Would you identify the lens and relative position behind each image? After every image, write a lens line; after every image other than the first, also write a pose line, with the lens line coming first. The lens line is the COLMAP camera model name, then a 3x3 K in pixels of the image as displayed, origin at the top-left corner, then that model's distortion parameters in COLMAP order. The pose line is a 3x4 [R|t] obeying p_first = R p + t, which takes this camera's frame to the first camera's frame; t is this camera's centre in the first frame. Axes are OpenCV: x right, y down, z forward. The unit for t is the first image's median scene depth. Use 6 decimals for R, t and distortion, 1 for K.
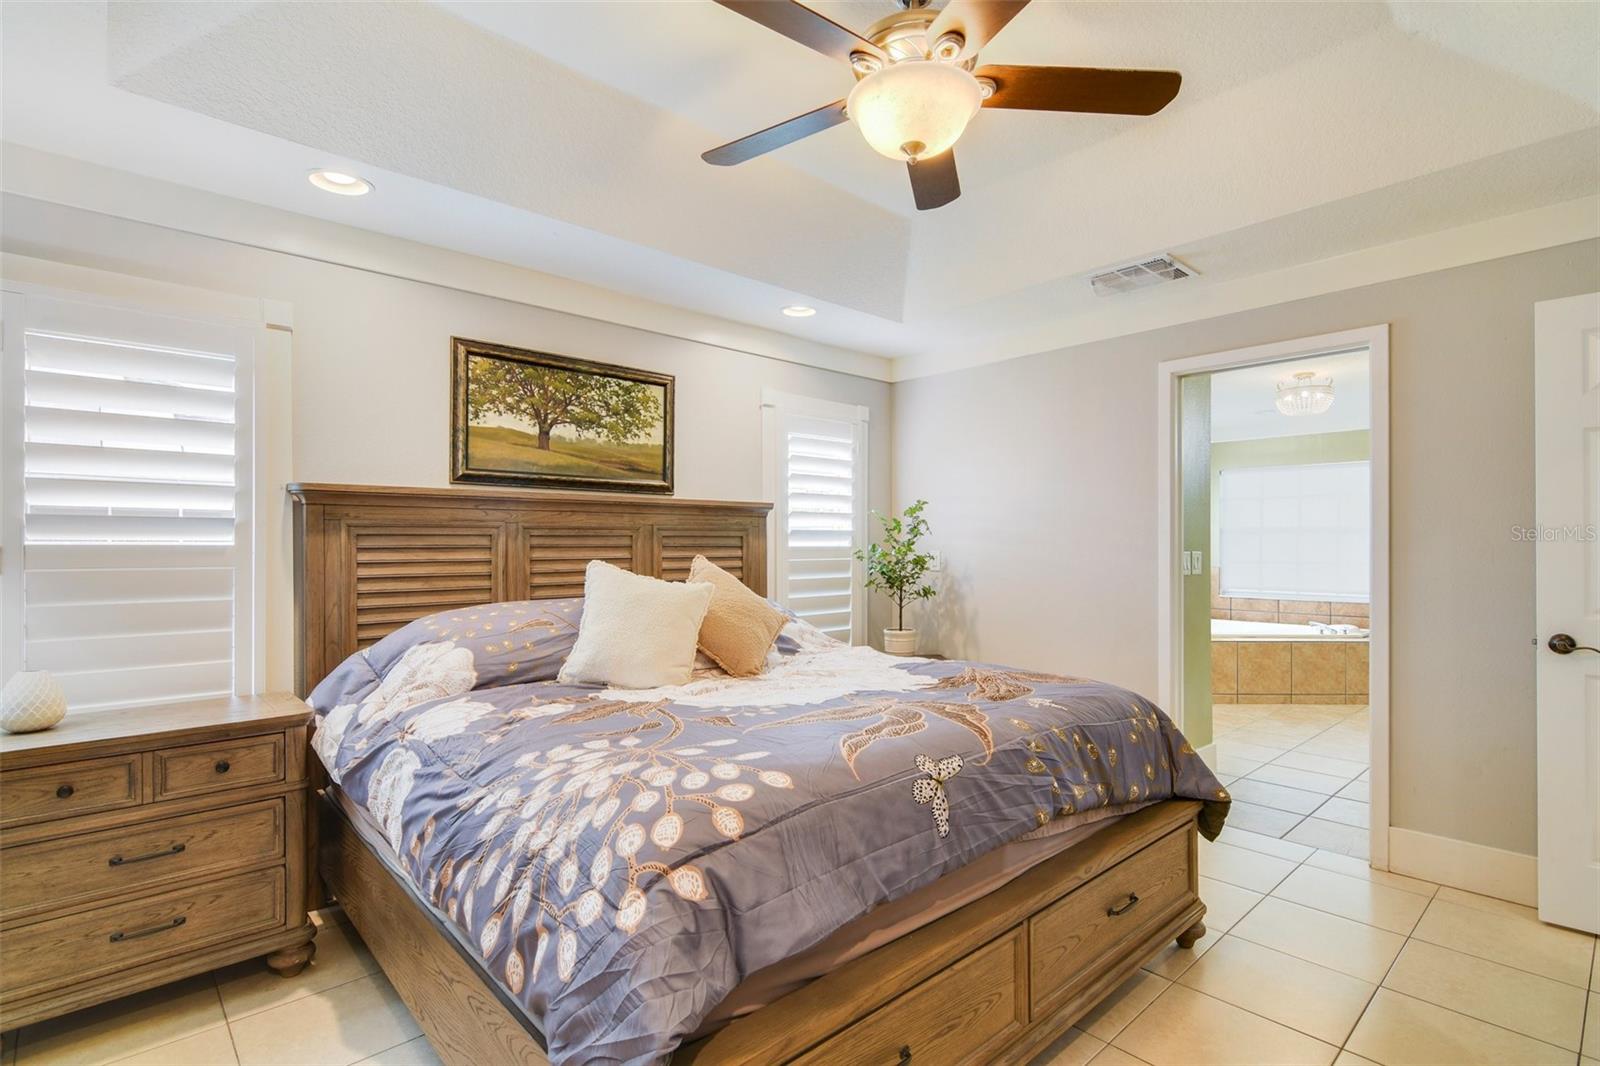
lens RADIAL K [[775.8, 0, 812.6], [0, 775.8, 540.2], [0, 0, 1]] dist [0.006183, -0.007891]
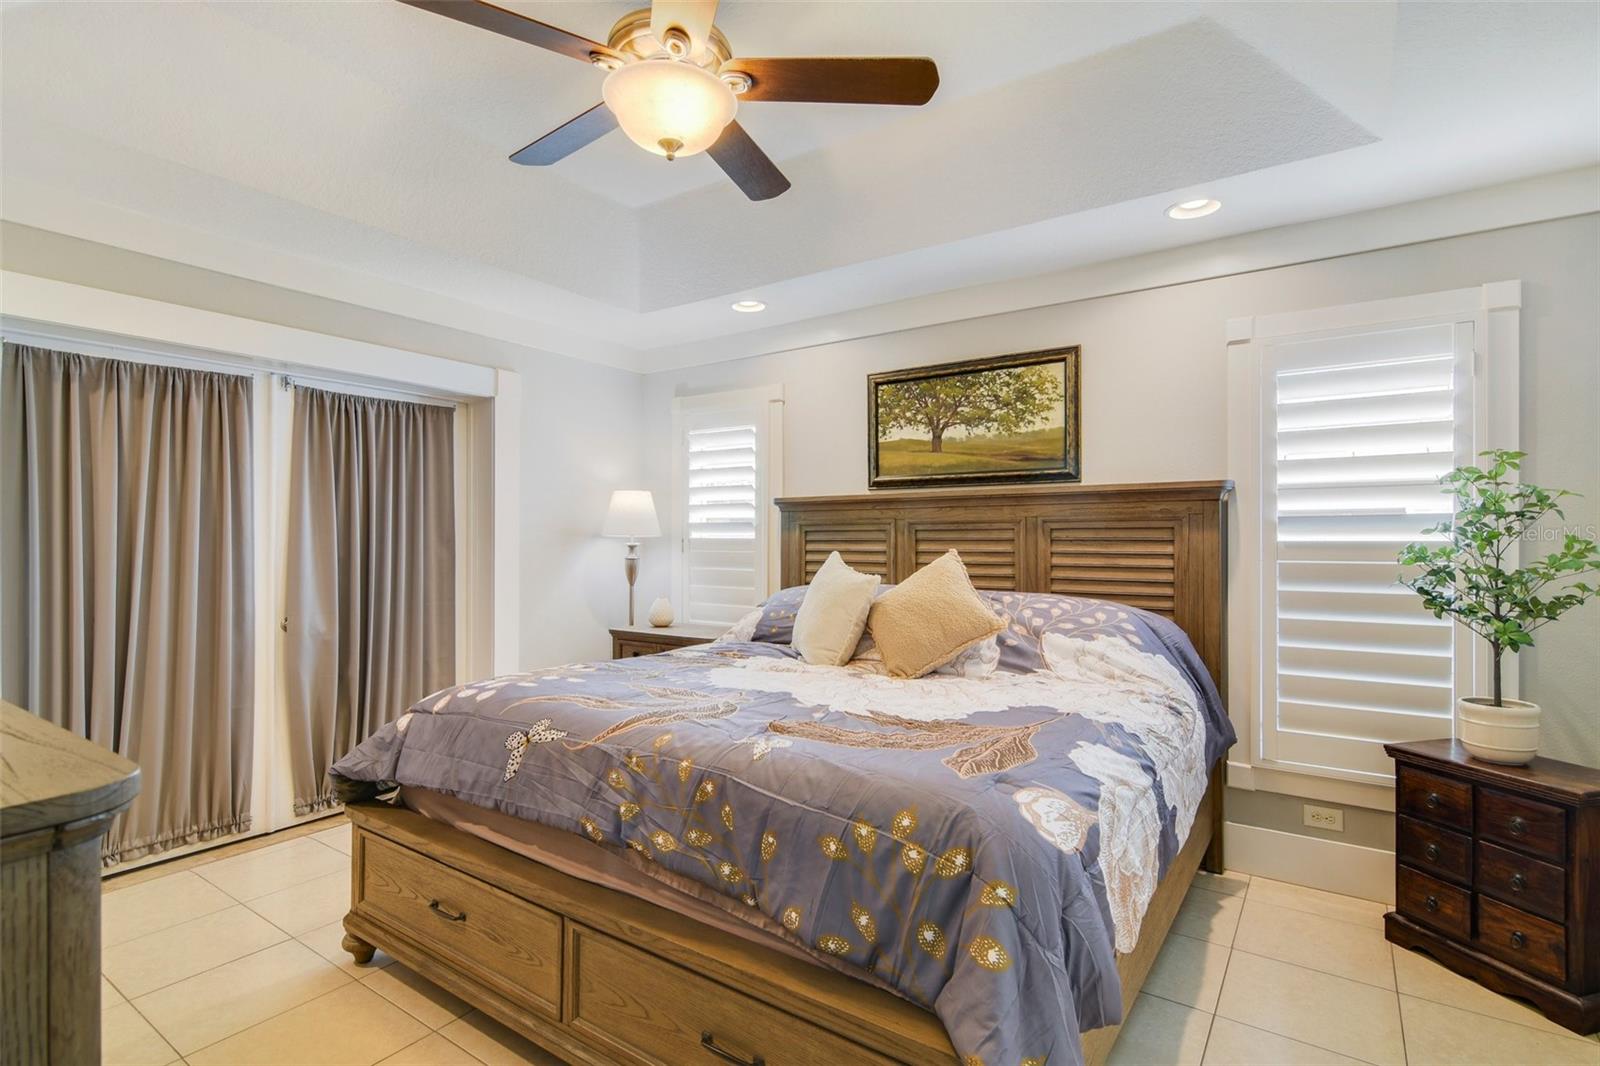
lens RADIAL K [[775.8, 0, 802.0], [0, 775.8, 534.0], [0, 0, 1]] dist [0.006183, -0.007891]
pose [[0.209287, -0.007166, -0.977828, 0.673721], [0.005475, 0.999966, -0.006156, 0.005271], [0.977839, -0.004066, 0.209319, 0.562472]]
